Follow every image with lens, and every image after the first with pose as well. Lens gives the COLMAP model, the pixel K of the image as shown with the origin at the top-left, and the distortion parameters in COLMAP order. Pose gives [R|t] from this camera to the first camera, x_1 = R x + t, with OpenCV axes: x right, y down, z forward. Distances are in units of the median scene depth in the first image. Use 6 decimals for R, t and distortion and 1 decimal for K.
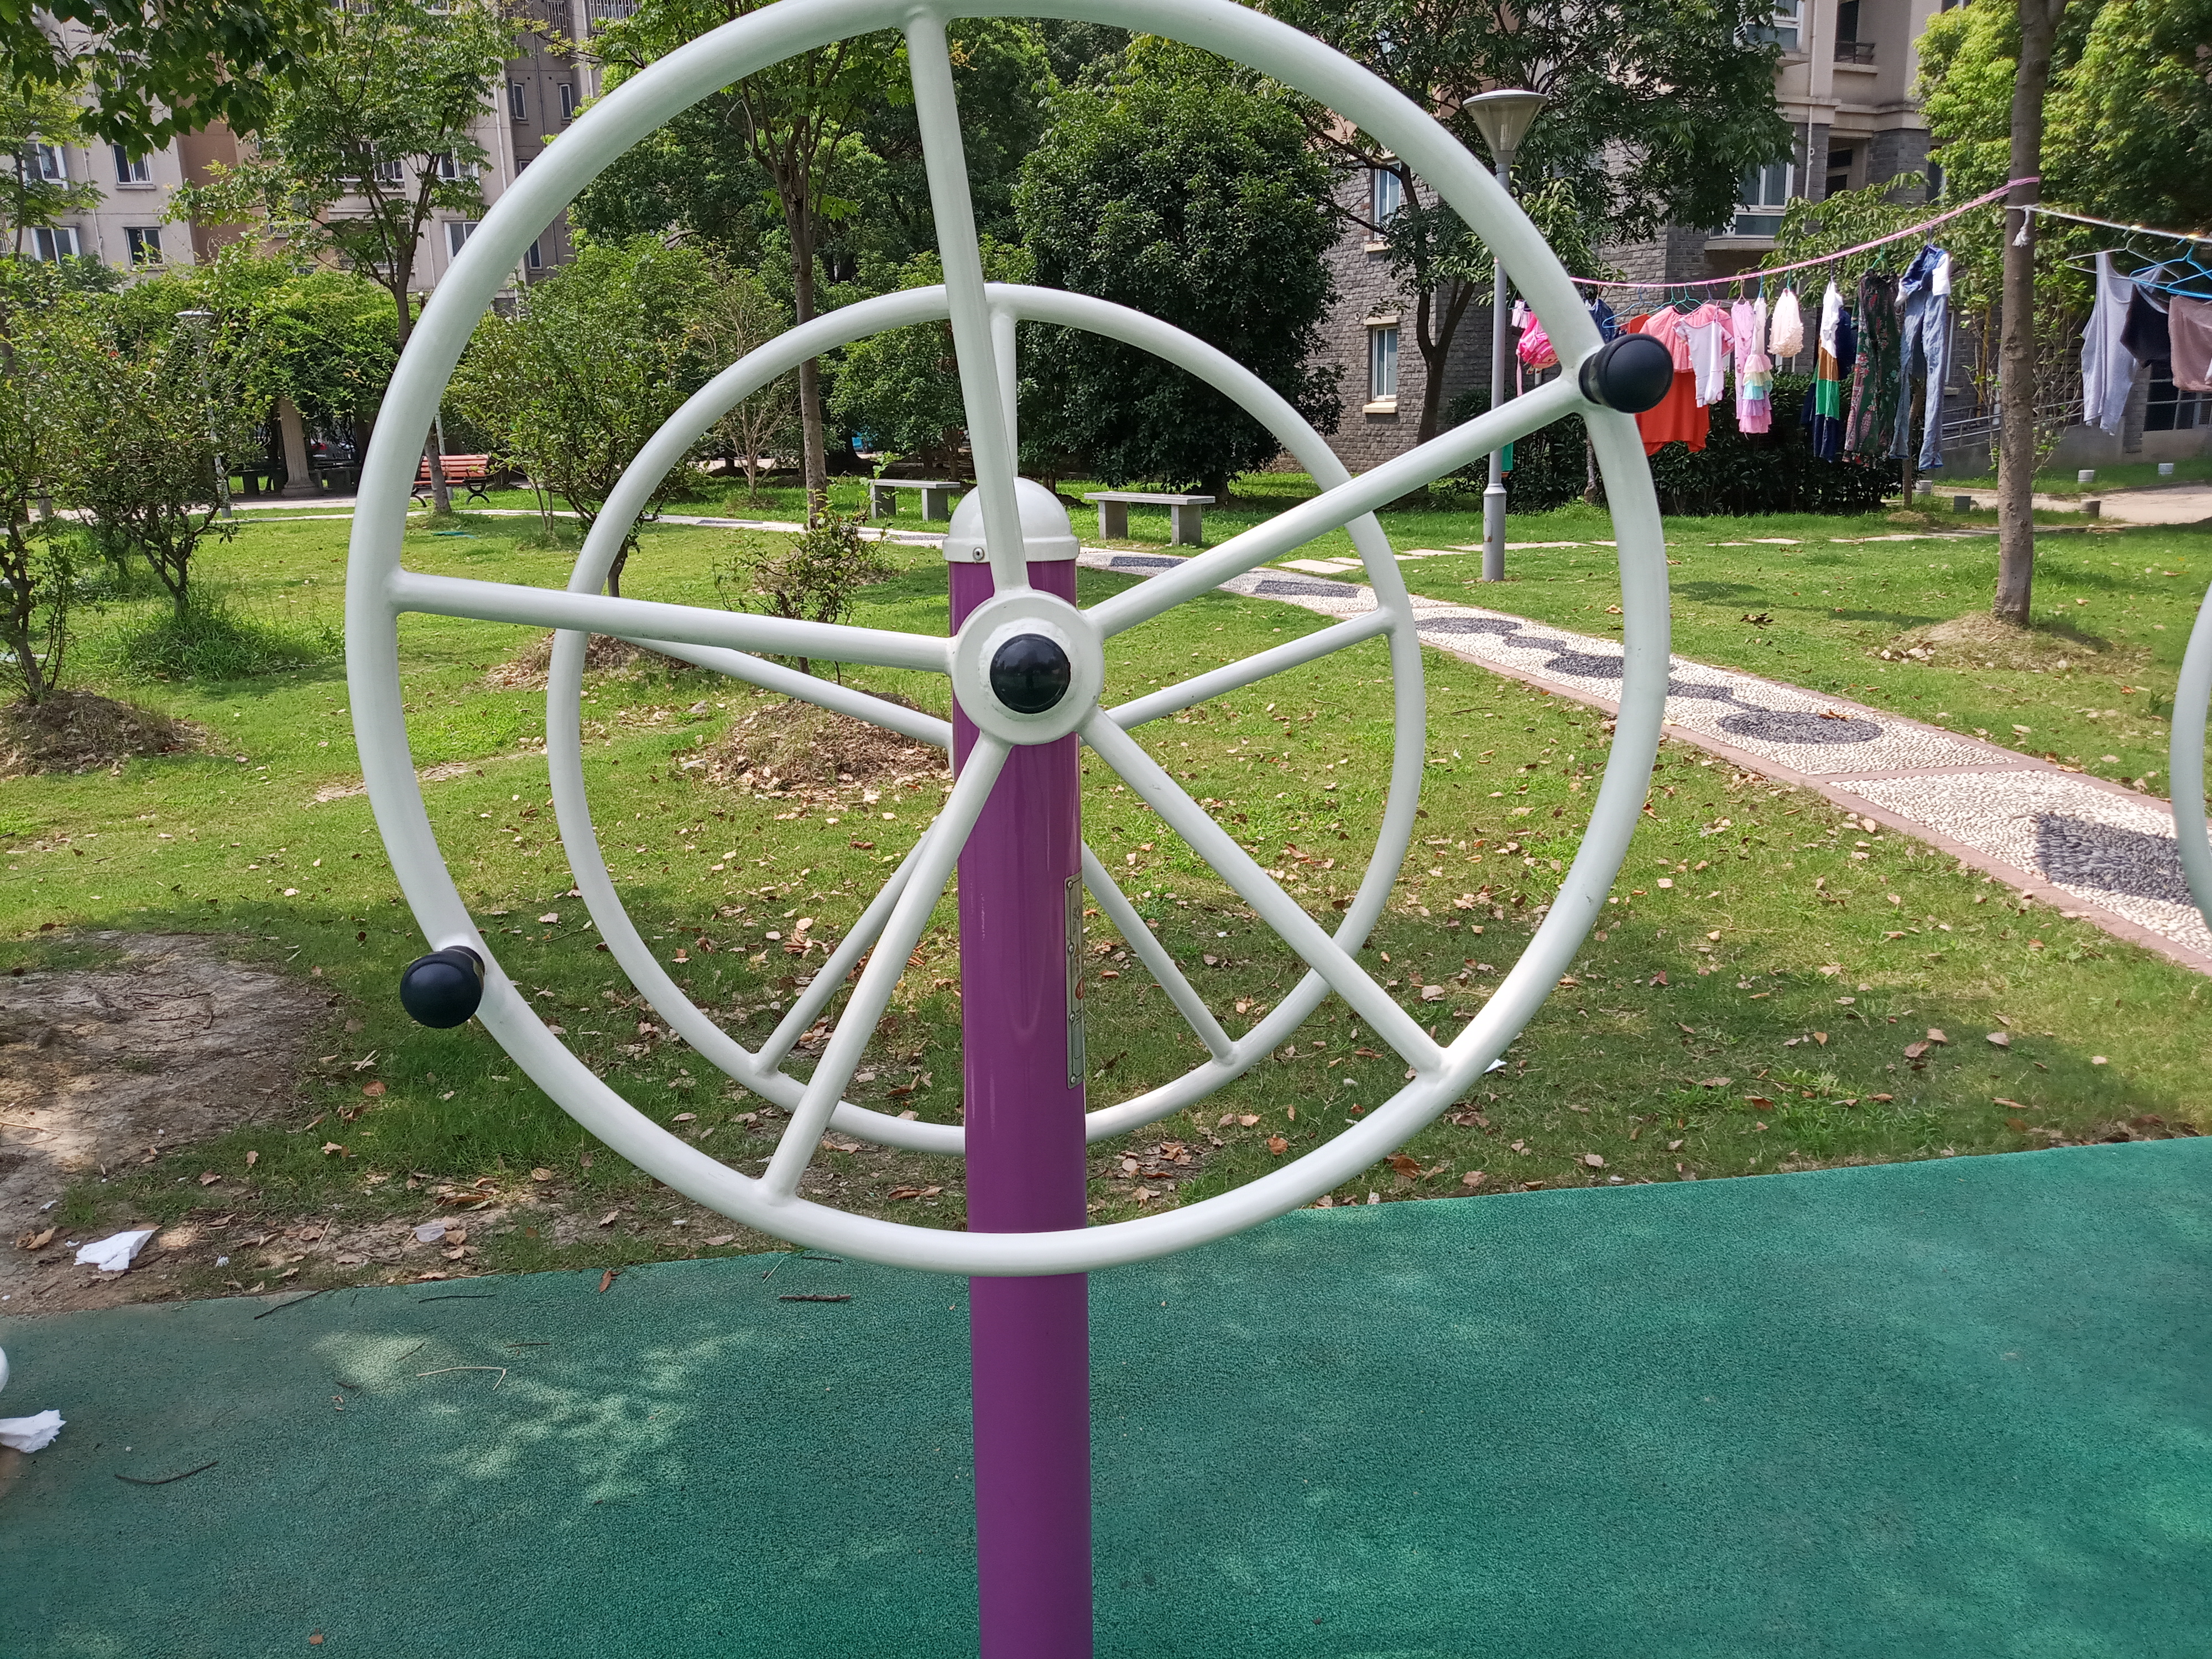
lens RADIAL K [[1703.4, 0, 1092.8], [0, 1703.4, 838.9], [0, 0, 1]] dist [0.017607, -0.033552]
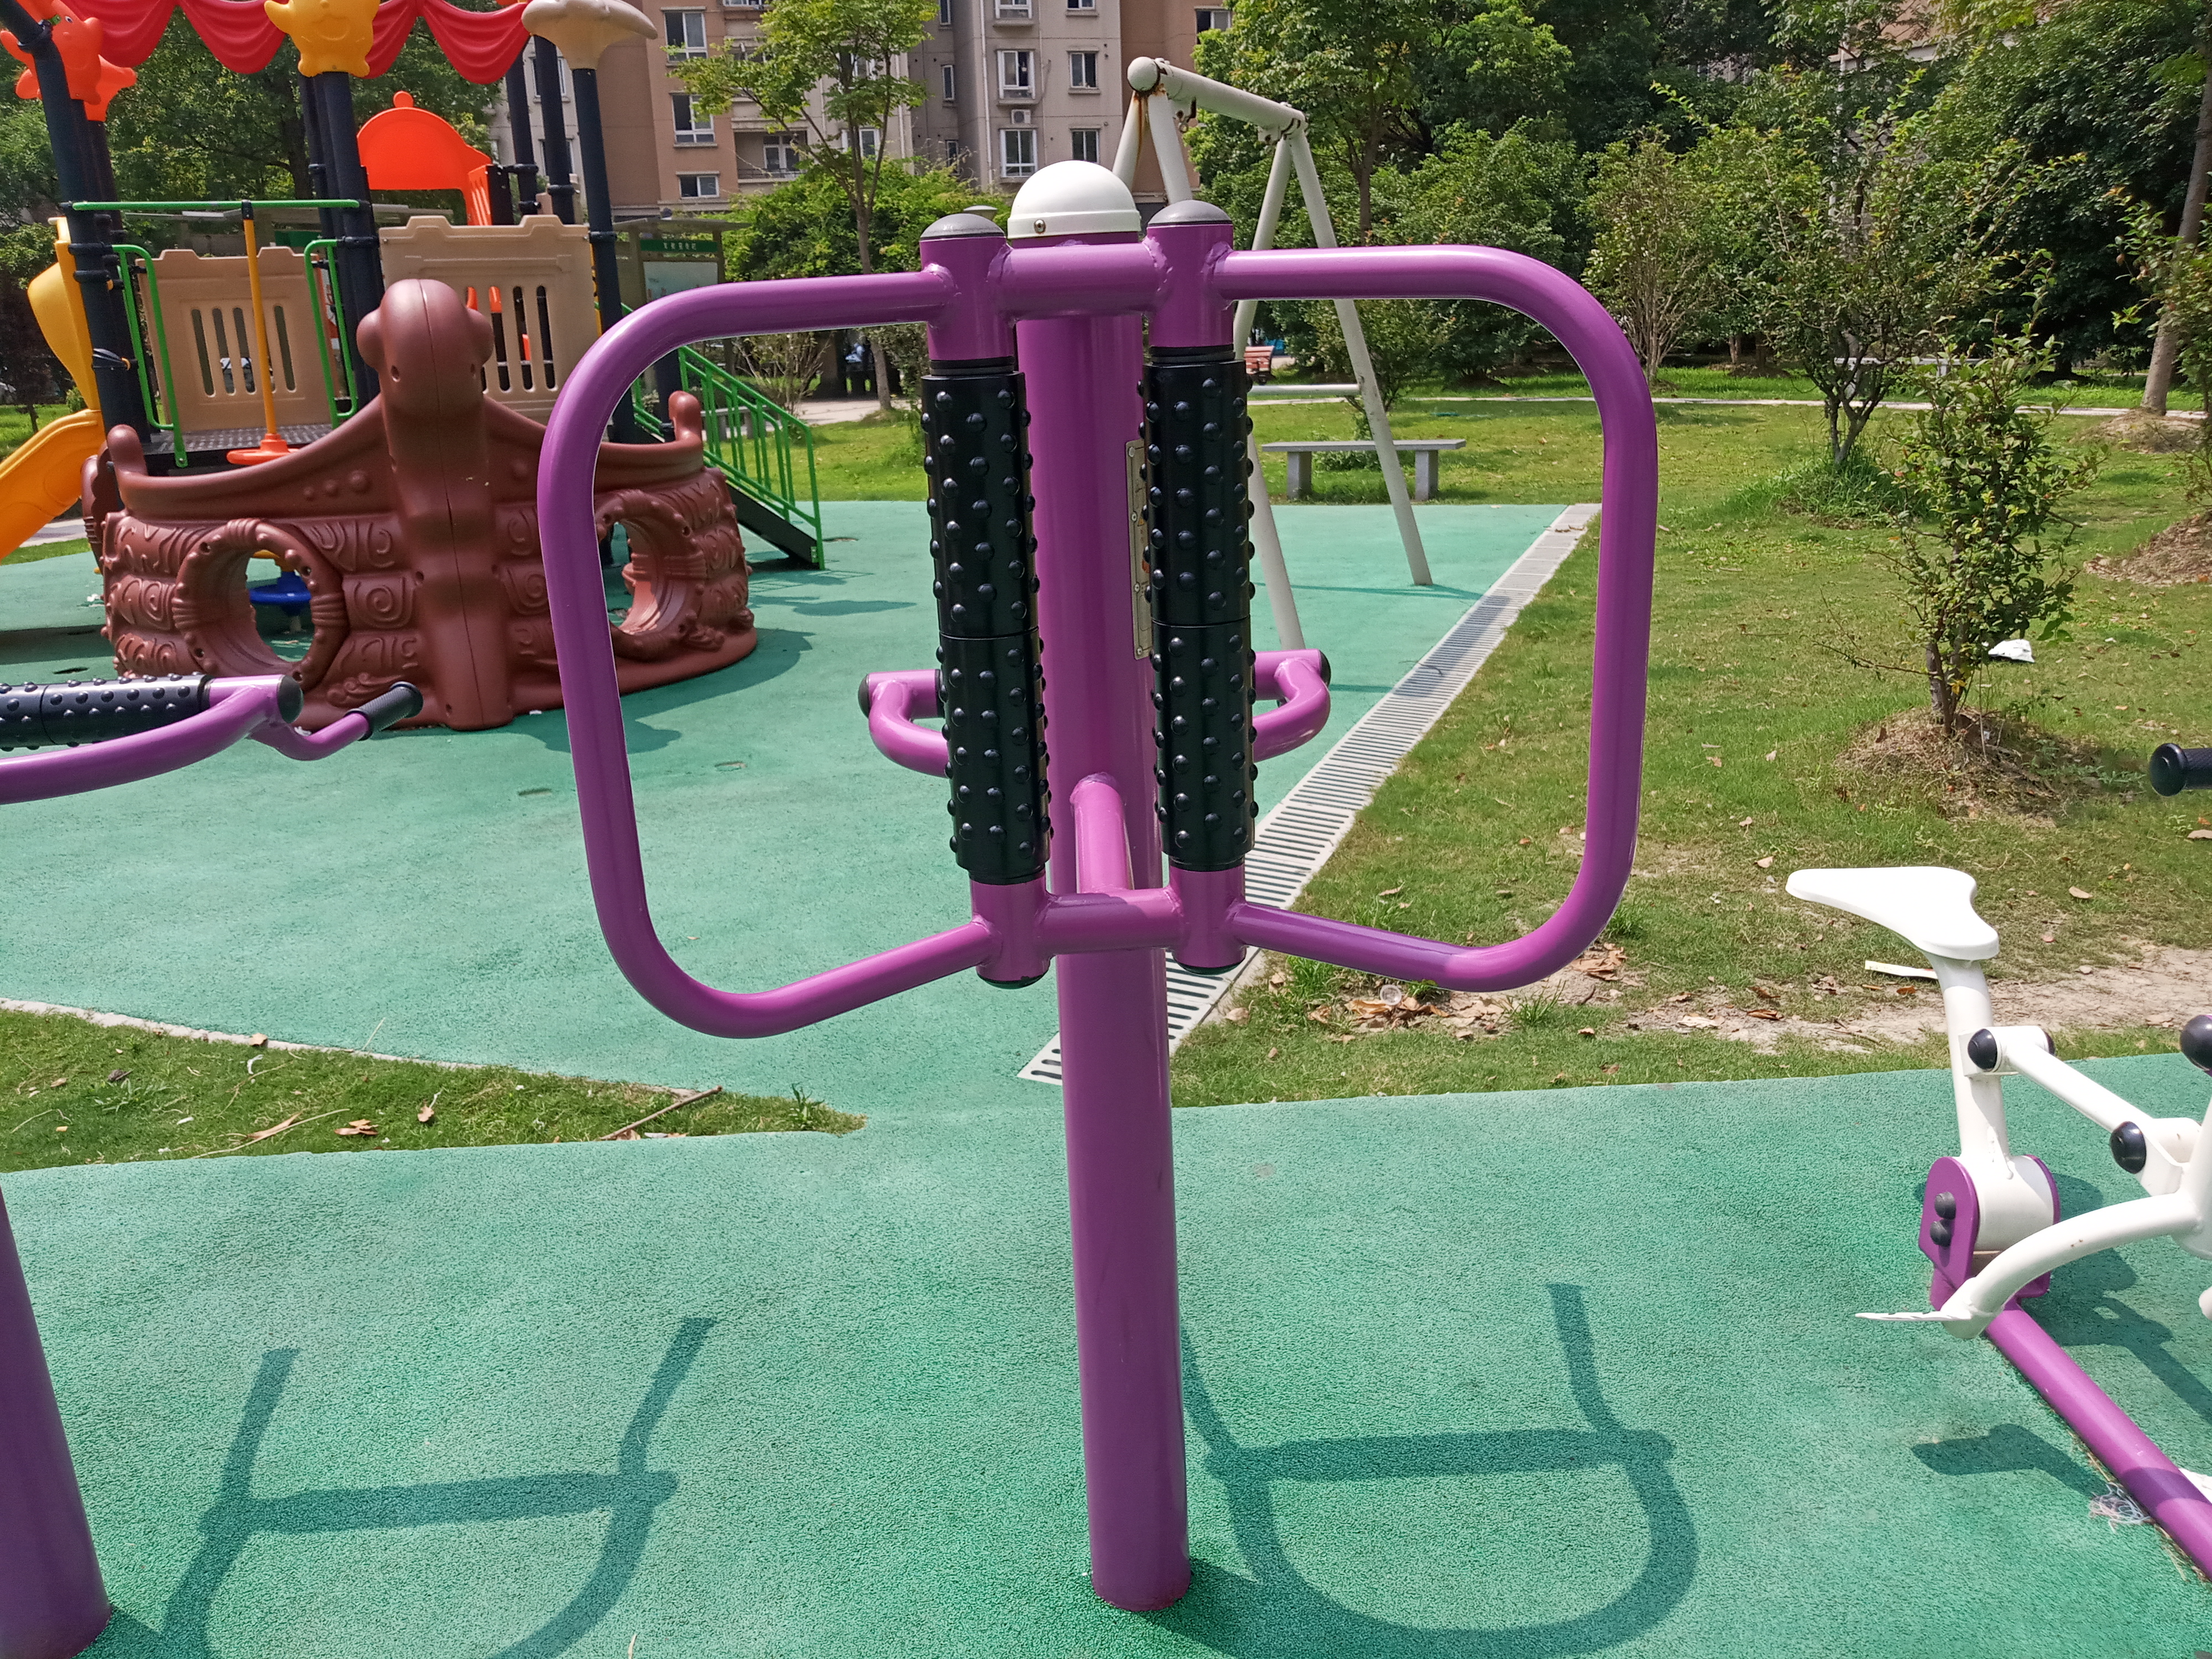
lens RADIAL K [[1703.4, 0, 1099.3], [0, 1703.4, 834.8], [0, 0, 1]] dist [0.017607, -0.033552]
pose [[0.997346, 0.015012, -0.071242, -0.543933], [-0.011837, 0.998927, 0.044785, 0.034778], [0.071838, -0.043823, 0.996453, -0.062259]]
